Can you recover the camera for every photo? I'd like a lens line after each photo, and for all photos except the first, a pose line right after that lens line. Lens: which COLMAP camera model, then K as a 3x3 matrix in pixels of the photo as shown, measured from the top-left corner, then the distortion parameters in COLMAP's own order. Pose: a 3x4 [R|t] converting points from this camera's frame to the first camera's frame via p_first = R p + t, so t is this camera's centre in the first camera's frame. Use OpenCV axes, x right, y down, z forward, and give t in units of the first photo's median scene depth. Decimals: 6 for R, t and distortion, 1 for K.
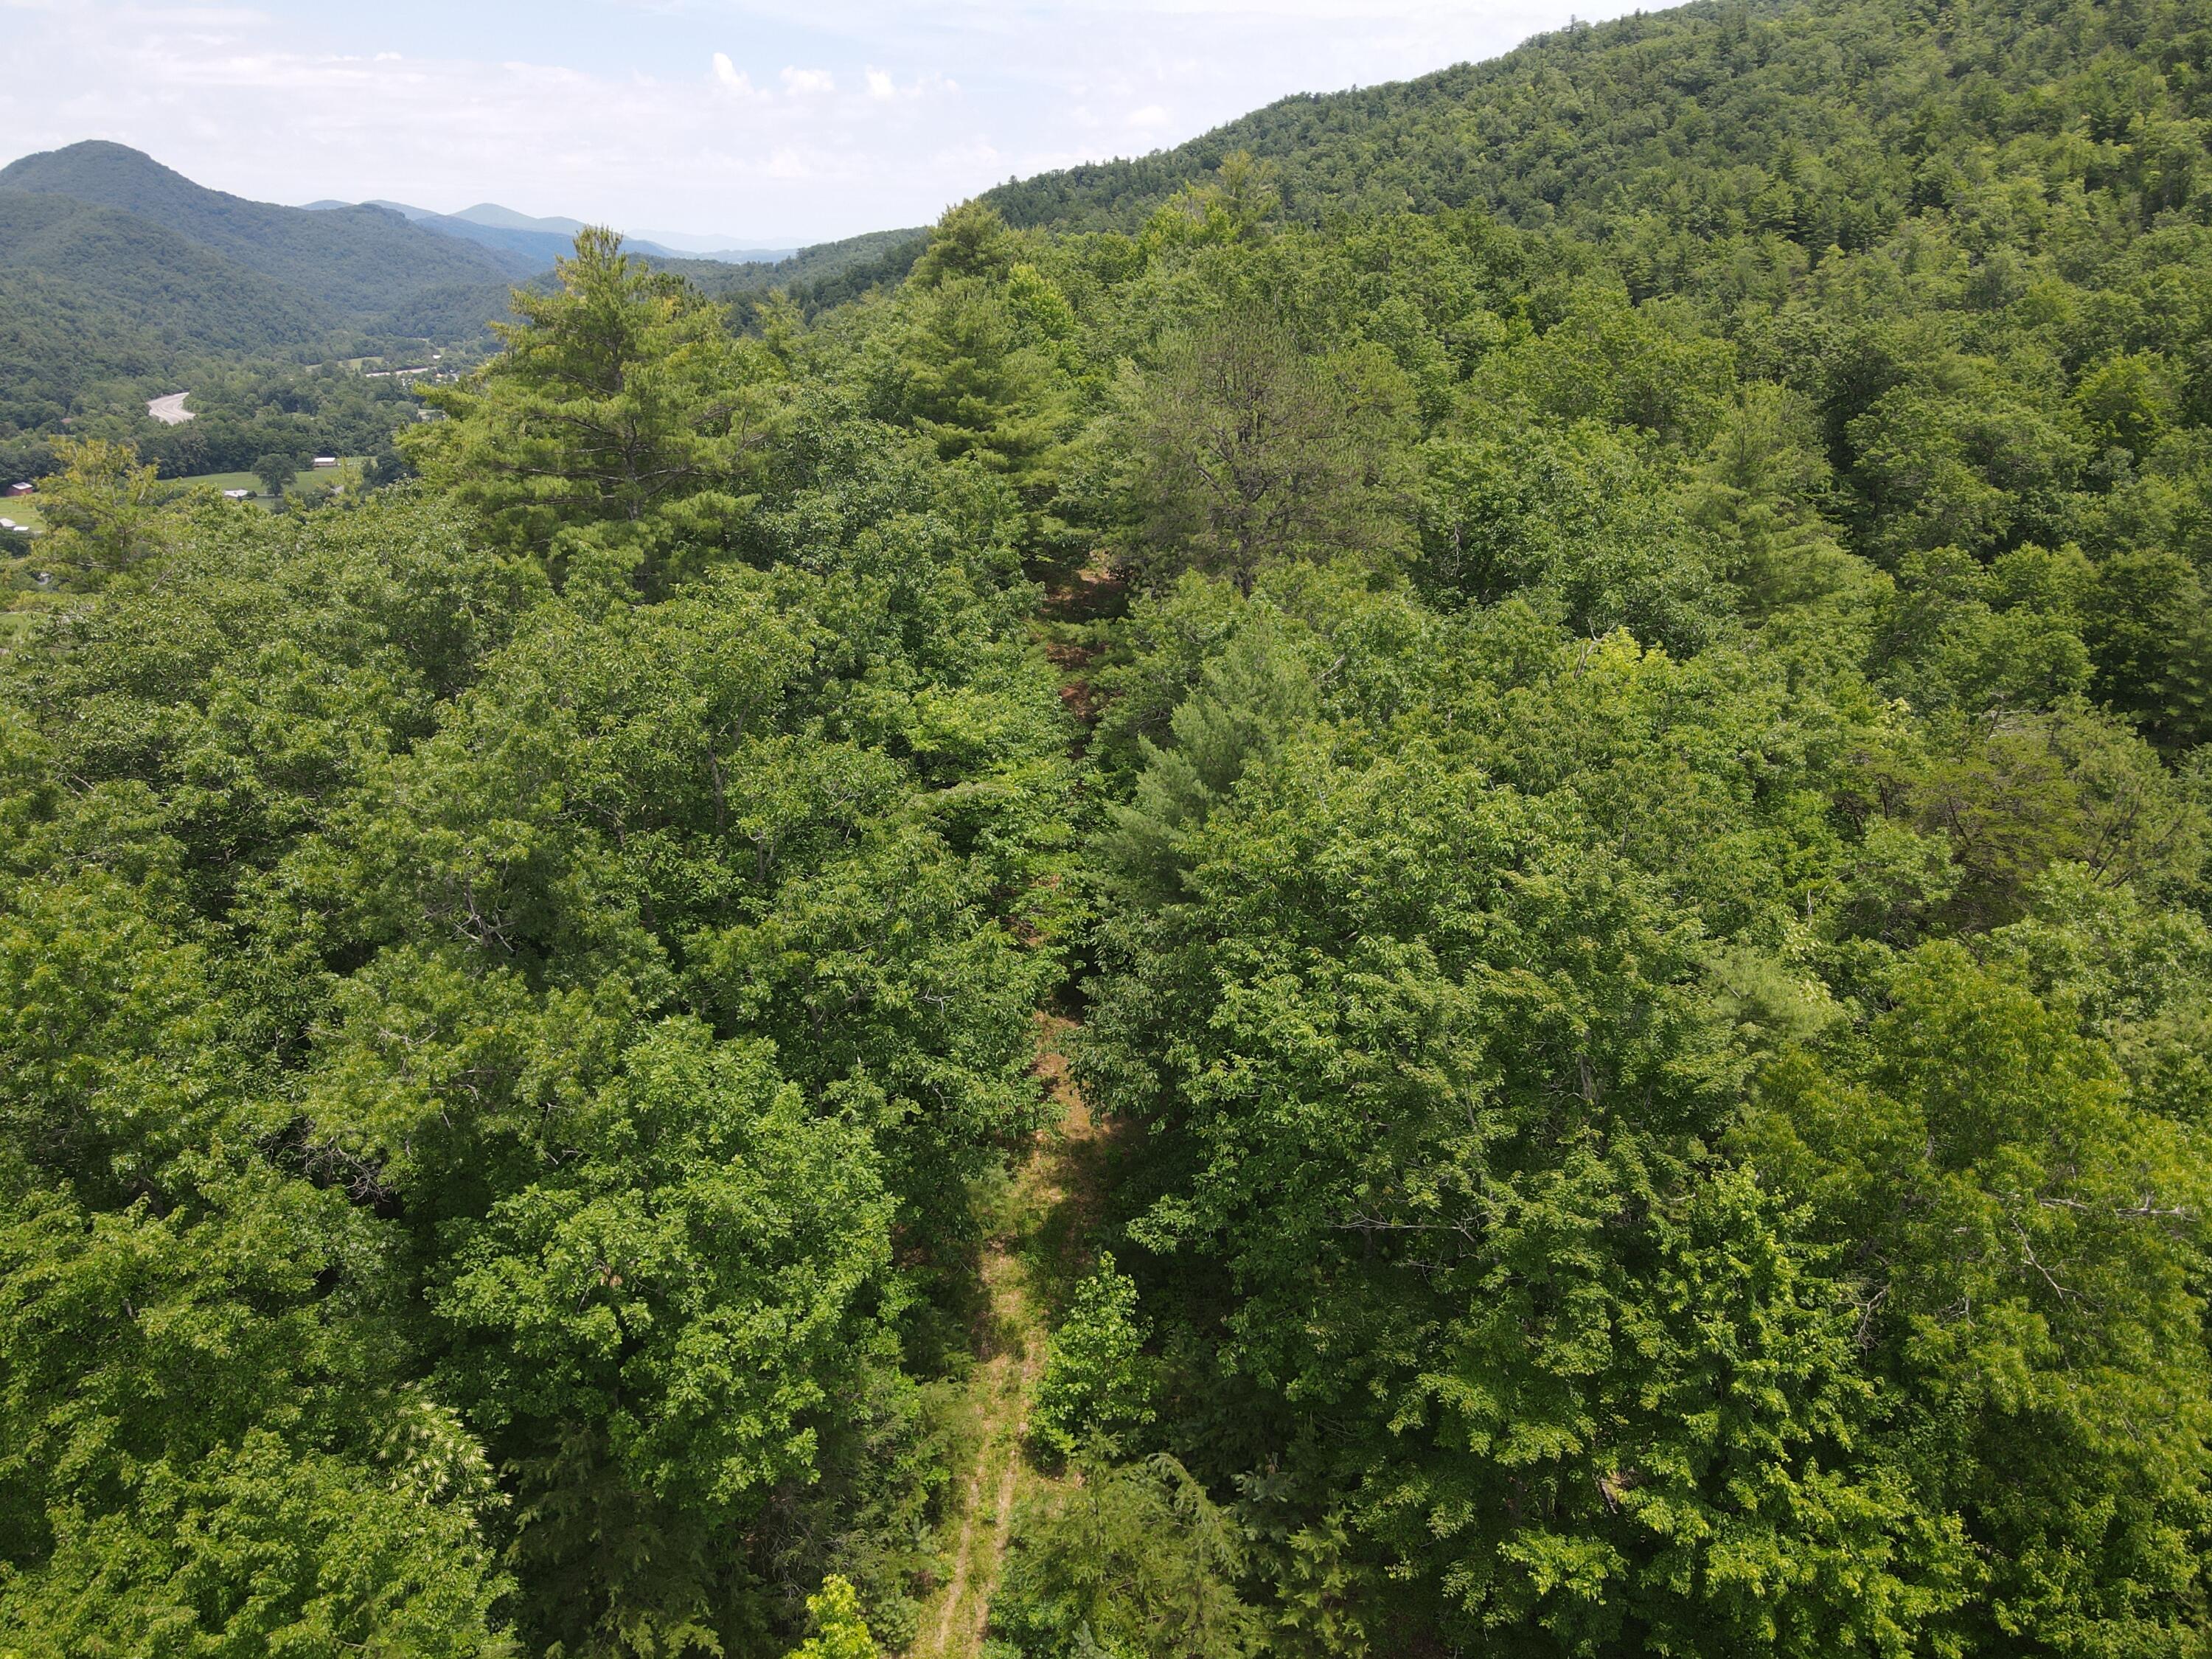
lens RADIAL K [[1636.4, 0, 1106.0], [0, 1636.4, 829.5], [0, 0, 1]] dist [-0.011965, 0.047087]
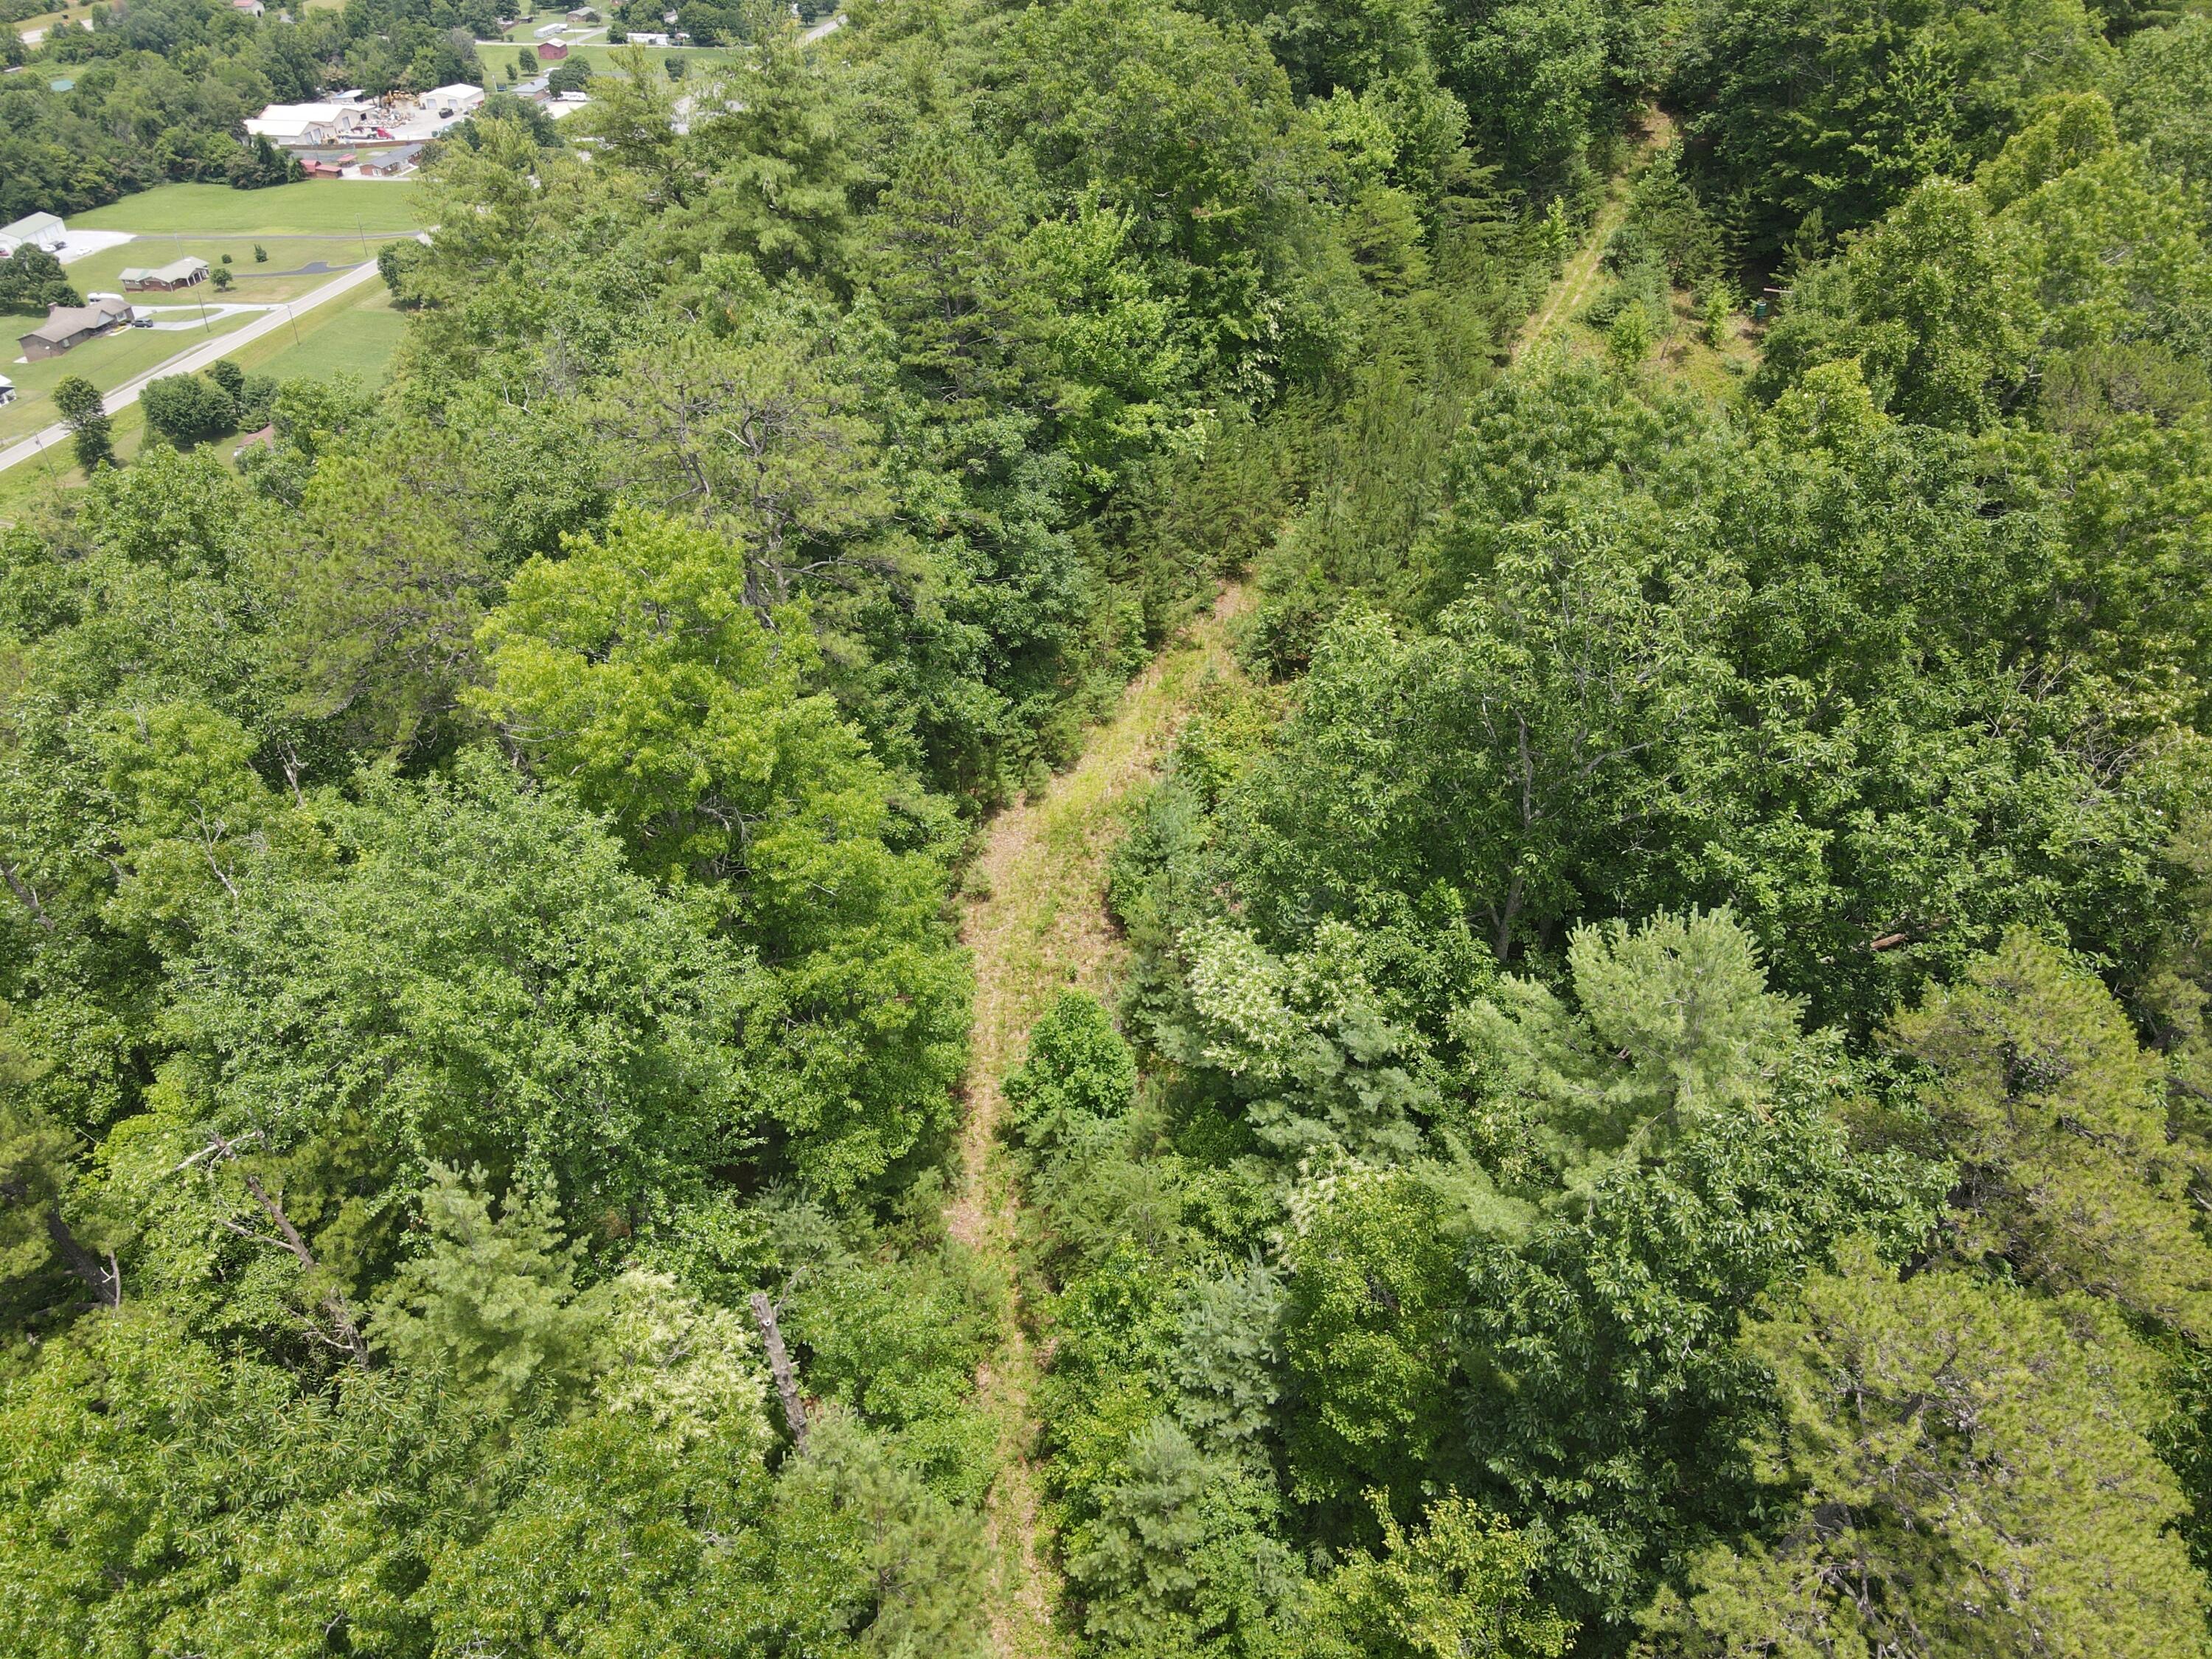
lens RADIAL K [[1553.4, 0, 1106.0], [0, 1553.4, 829.5], [0, 0, 1]] dist [0.005097, -0.001131]
pose [[0.939872, 0.190924, -0.283176, 0.066076], [-0.101375, 0.947736, 0.302521, 0.691563], [0.326134, -0.255624, 0.910106, -1.846952]]
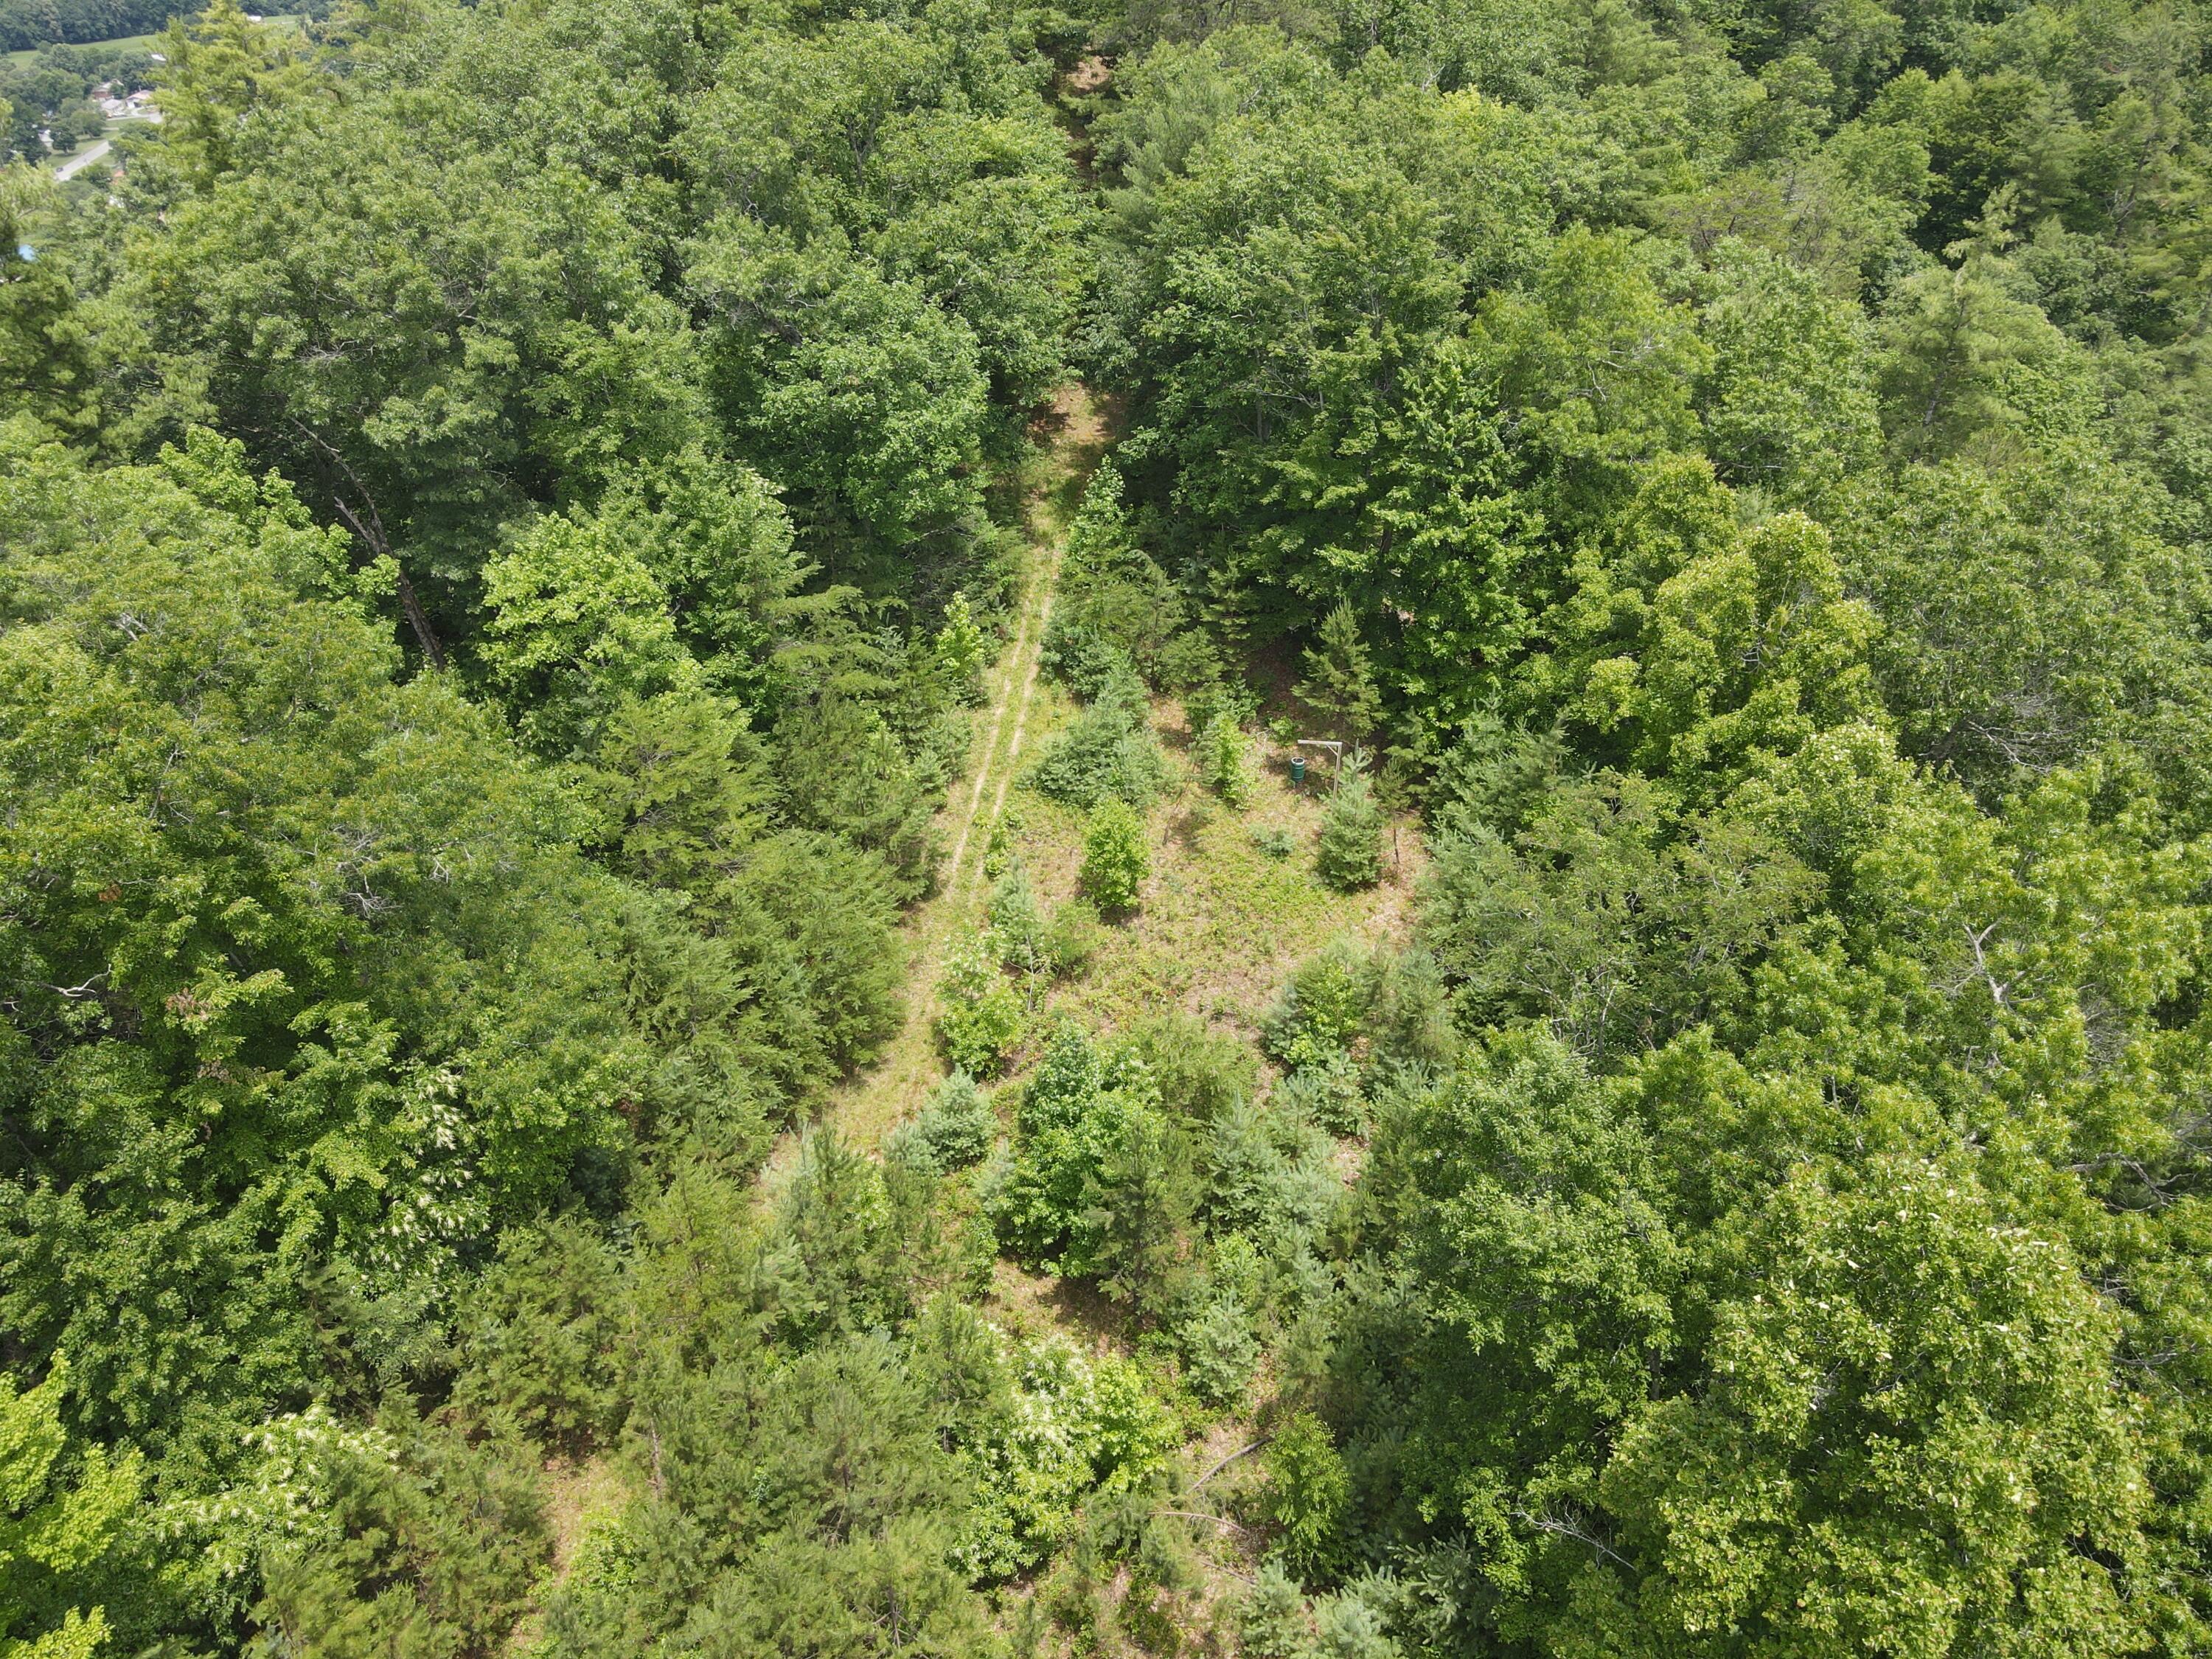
lens RADIAL K [[1643.7, 0, 1106.0], [0, 1643.7, 829.5], [0, 0, 1]] dist [0.001274, 0.006876]
pose [[0.999945, -0.005395, 0.009046, -0.017527], [0.003172, 0.973235, 0.229791, 0.262350], [-0.010044, -0.229750, 0.973198, -0.777759]]
